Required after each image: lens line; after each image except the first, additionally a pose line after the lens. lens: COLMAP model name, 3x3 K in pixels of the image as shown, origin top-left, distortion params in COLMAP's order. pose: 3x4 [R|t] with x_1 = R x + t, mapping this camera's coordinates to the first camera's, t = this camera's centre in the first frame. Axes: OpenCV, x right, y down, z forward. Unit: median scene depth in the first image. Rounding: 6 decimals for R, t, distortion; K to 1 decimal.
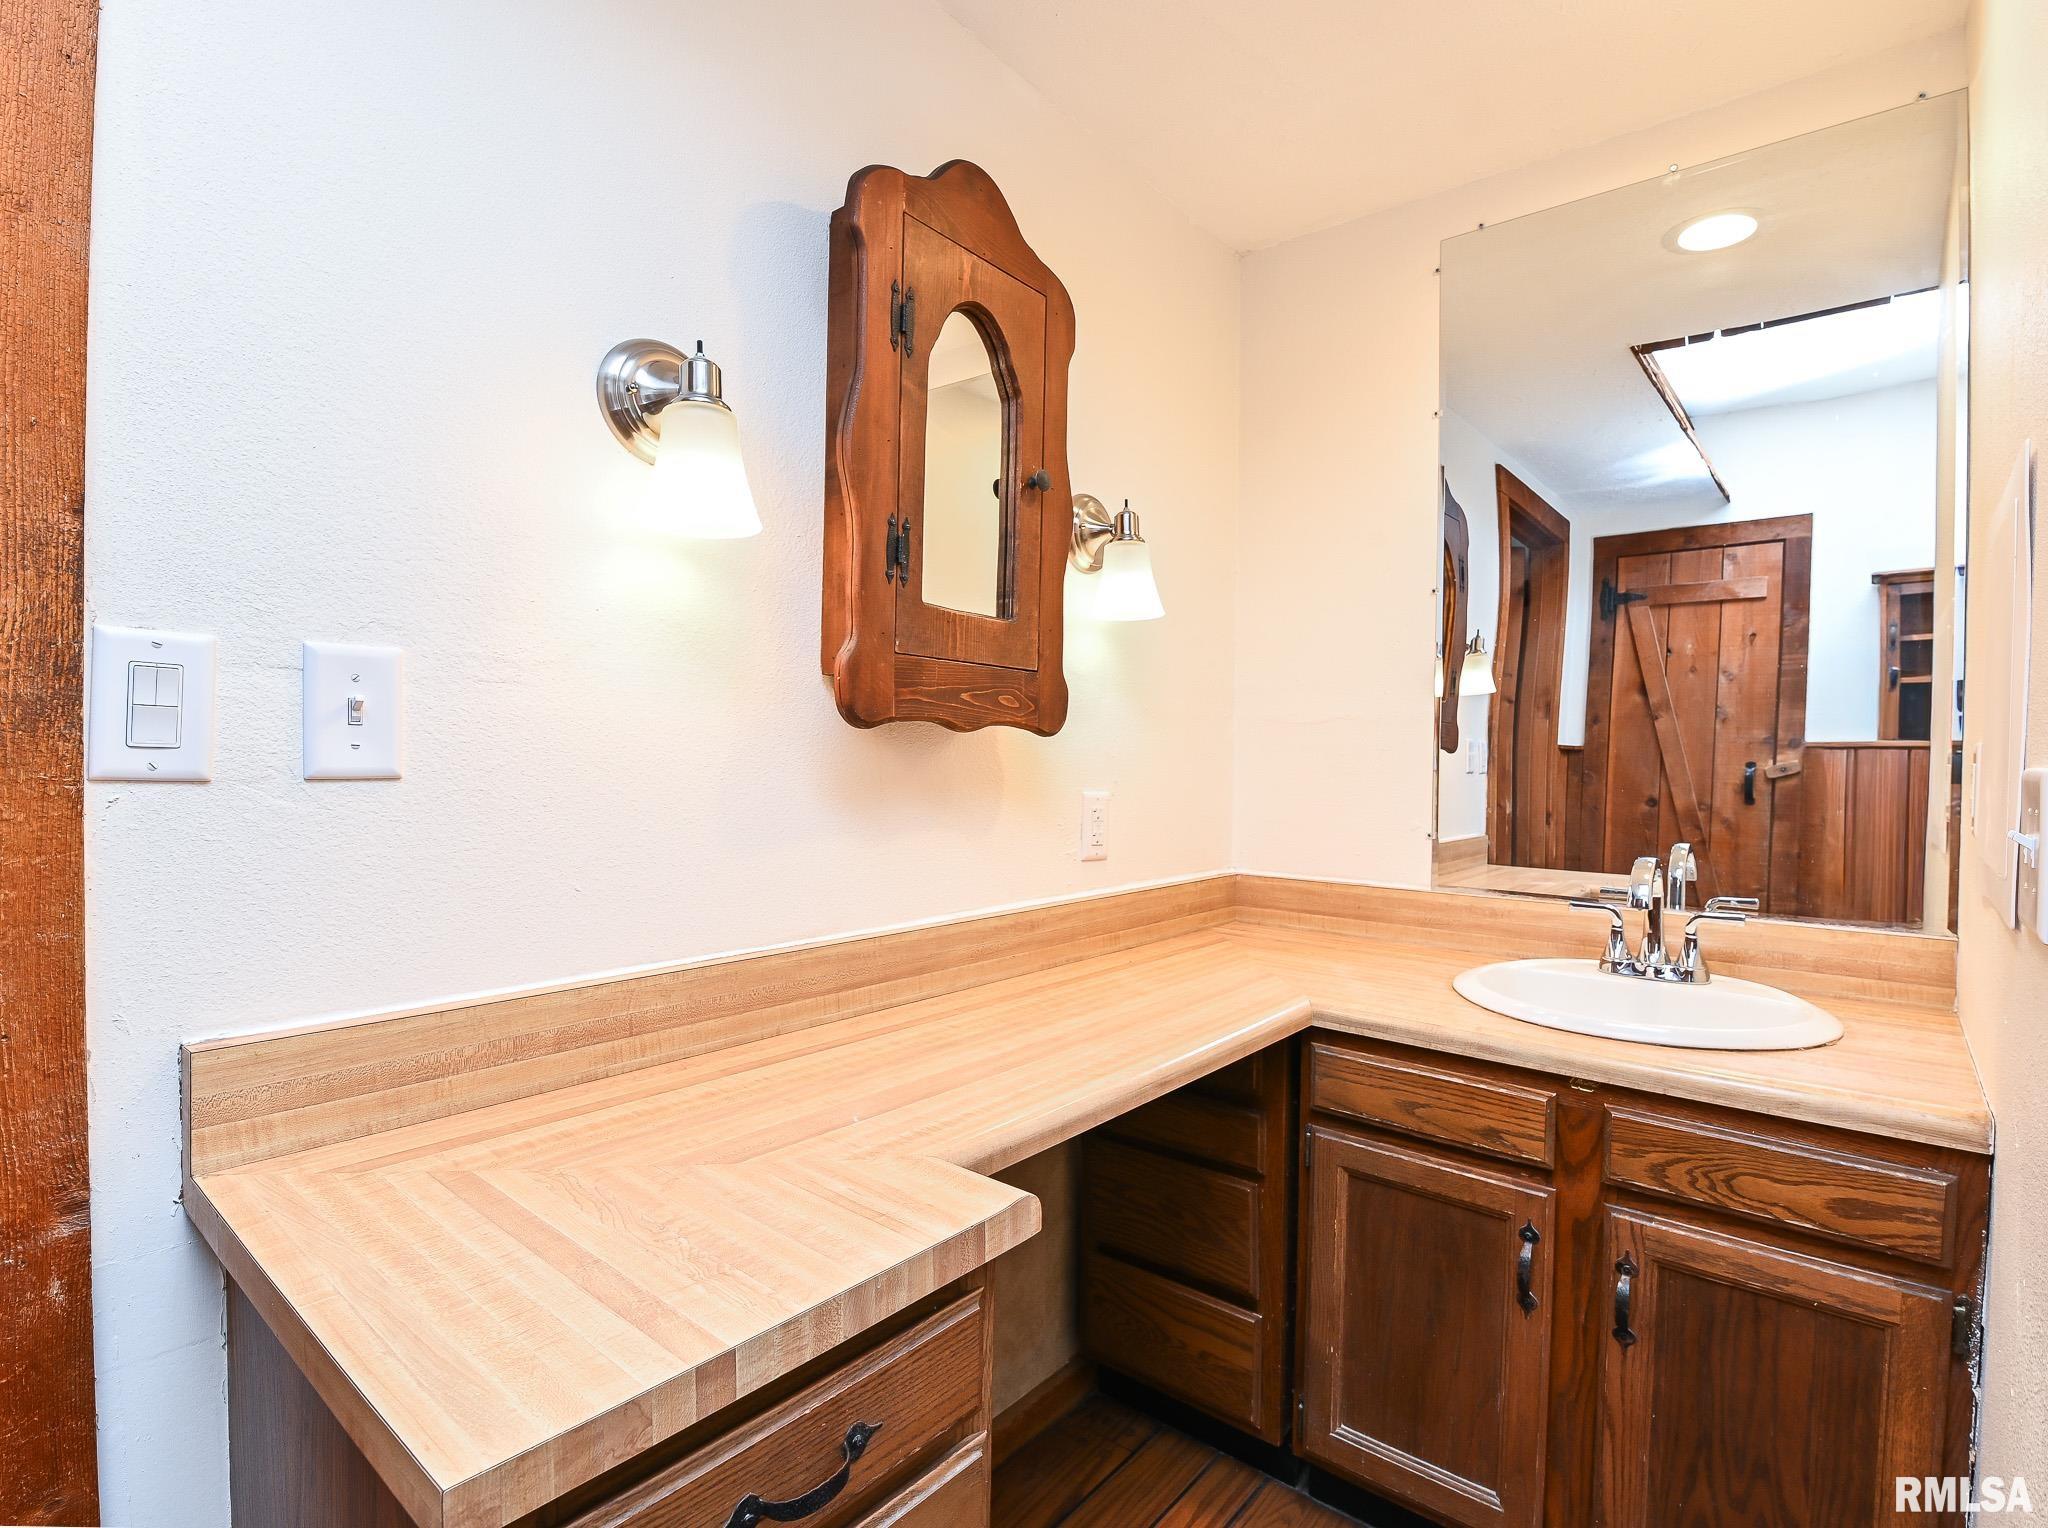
lens RADIAL K [[997.4, 0, 1025.4], [0, 997.4, 759.4], [0, 0, 1]] dist [-0.009243, -0.002064]
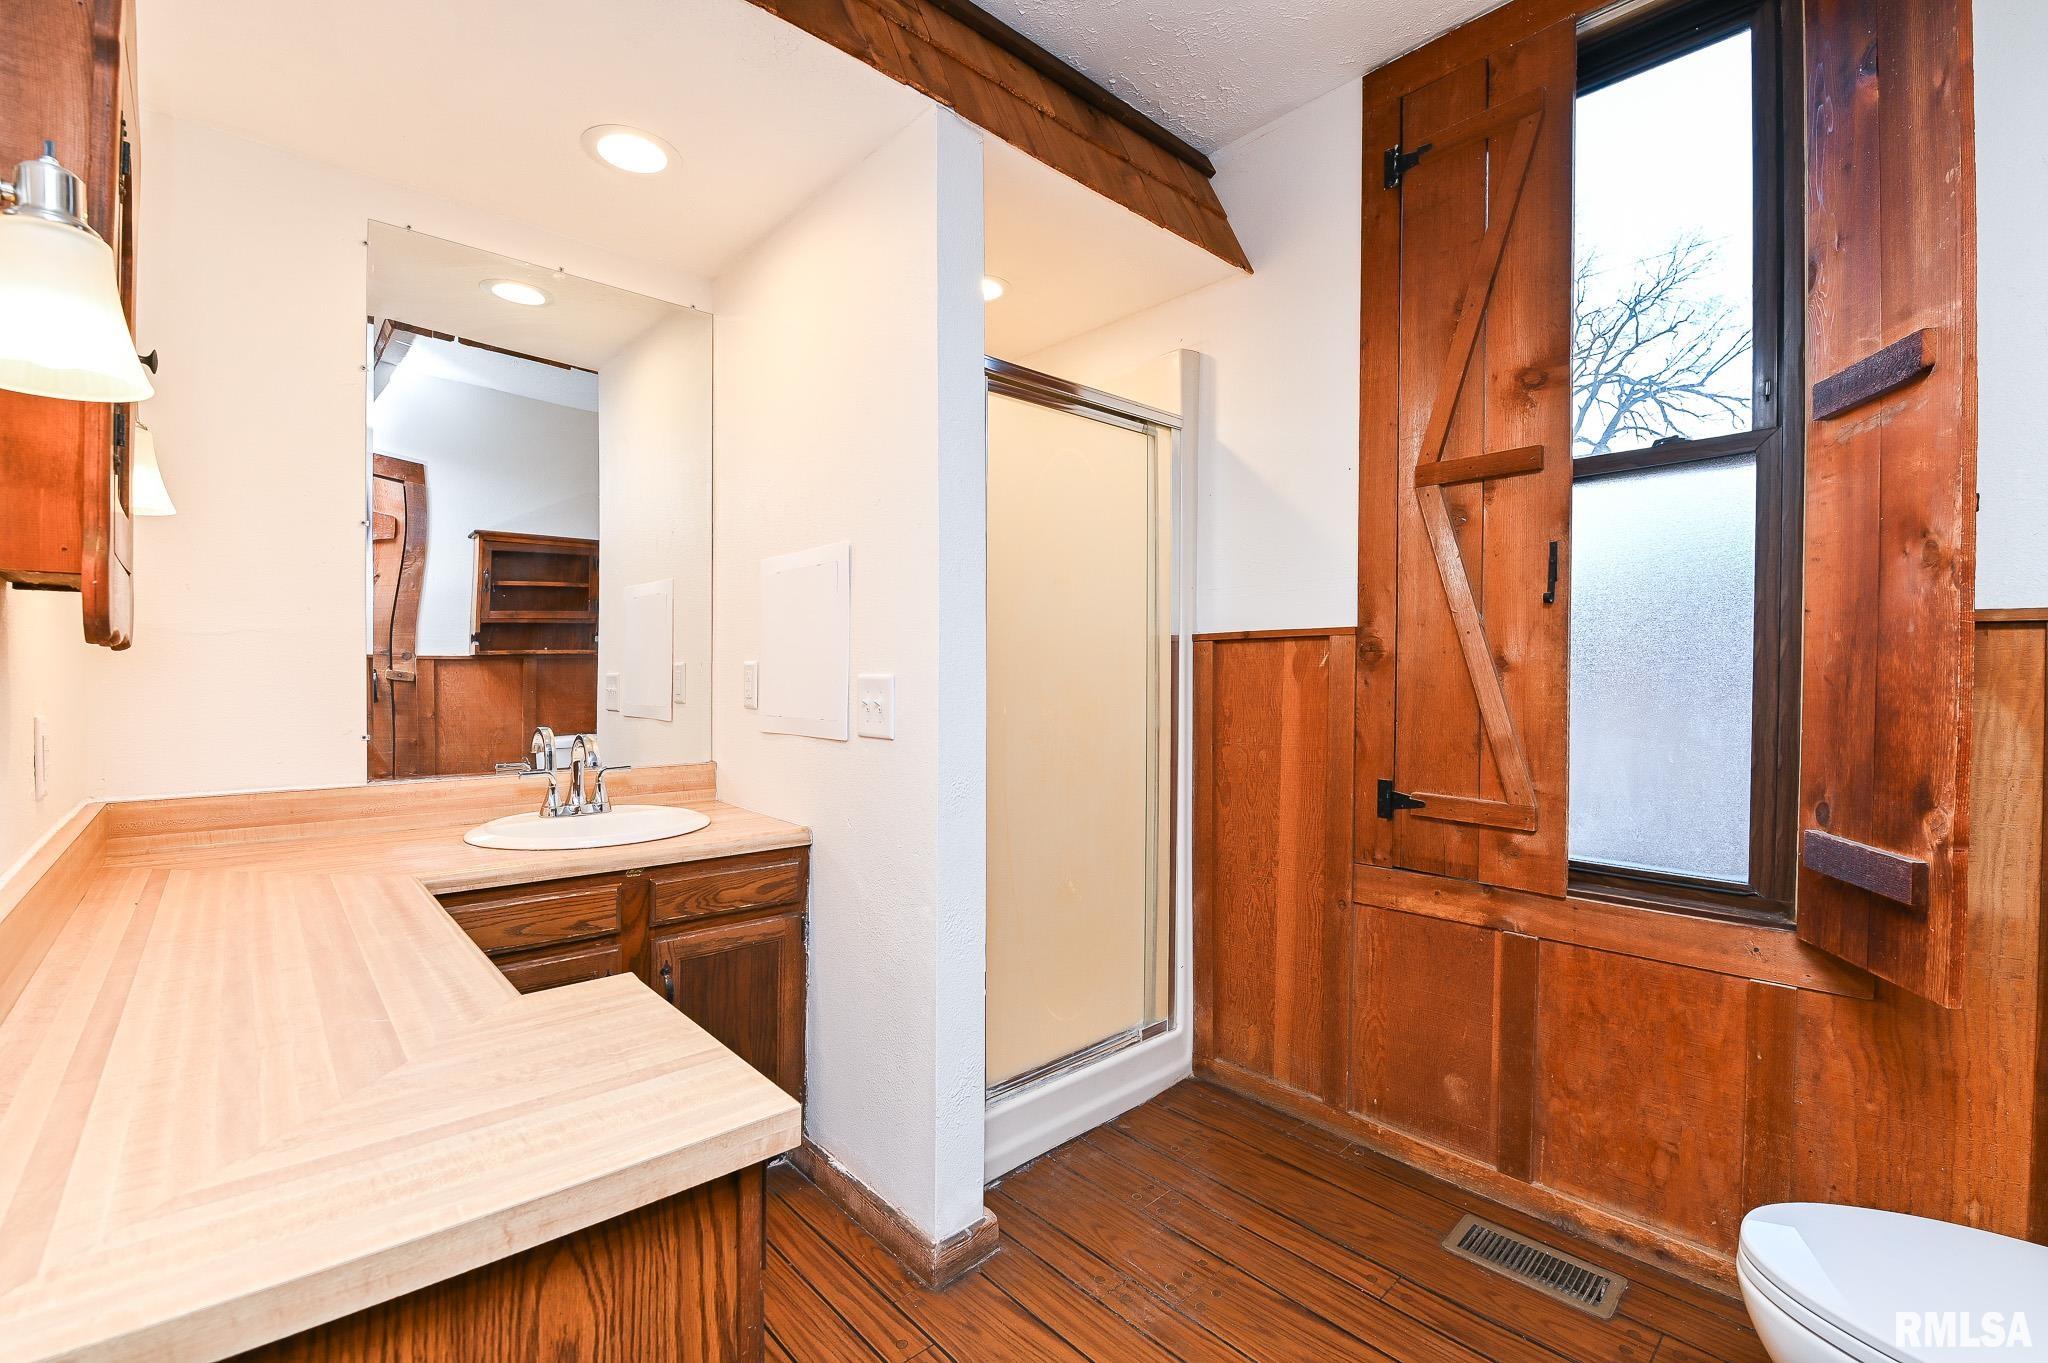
lens RADIAL K [[887.3, 0, 1026.7], [0, 887.3, 682.4], [0, 0, 1]] dist [-0.013084, -0.003870]
pose [[0.171033, -0.023512, 0.984985, -0.772519], [0.006504, 0.999720, 0.022734, -0.008989], [-0.985244, 0.002518, 0.171138, 0.136686]]
